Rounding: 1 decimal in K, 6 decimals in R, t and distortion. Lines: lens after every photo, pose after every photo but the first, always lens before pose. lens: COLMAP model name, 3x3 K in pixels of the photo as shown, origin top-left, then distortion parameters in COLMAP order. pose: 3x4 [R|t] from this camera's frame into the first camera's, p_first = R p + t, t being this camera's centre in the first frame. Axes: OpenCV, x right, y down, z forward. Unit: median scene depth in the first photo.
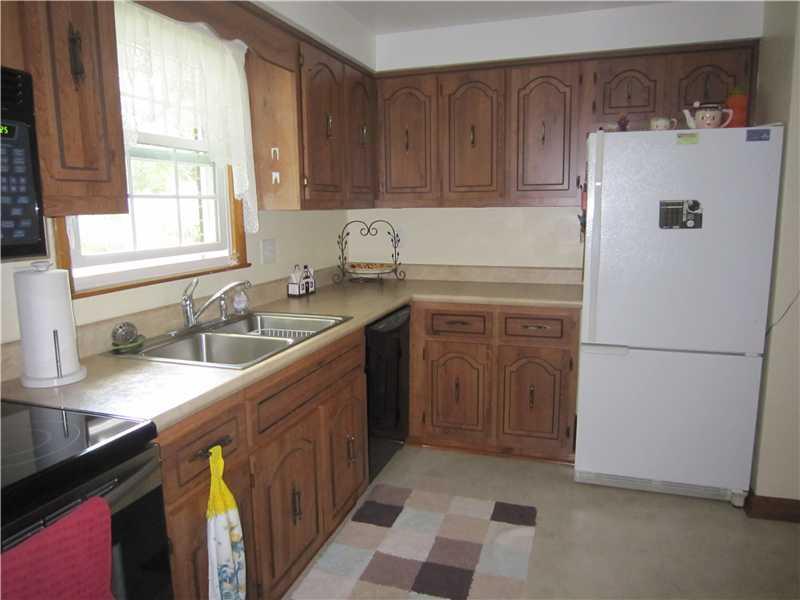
lens RADIAL K [[568.0, 0, 400.1], [0, 568.0, 296.6], [0, 0, 1]] dist [-0.040782, -0.001764]
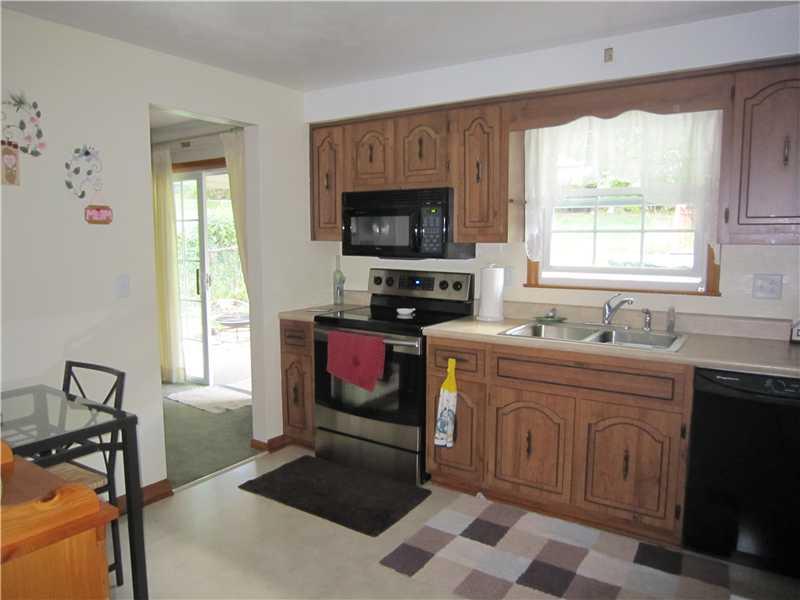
lens RADIAL K [[568.0, 0, 400.0], [0, 568.0, 302.8], [0, 0, 1]] dist [-0.040782, -0.001764]
pose [[-0.270158, 0.125061, -0.954659, 1.045354], [-0.141140, 0.975673, 0.167754, -0.154966], [0.952415, 0.180061, -0.245935, 0.822071]]
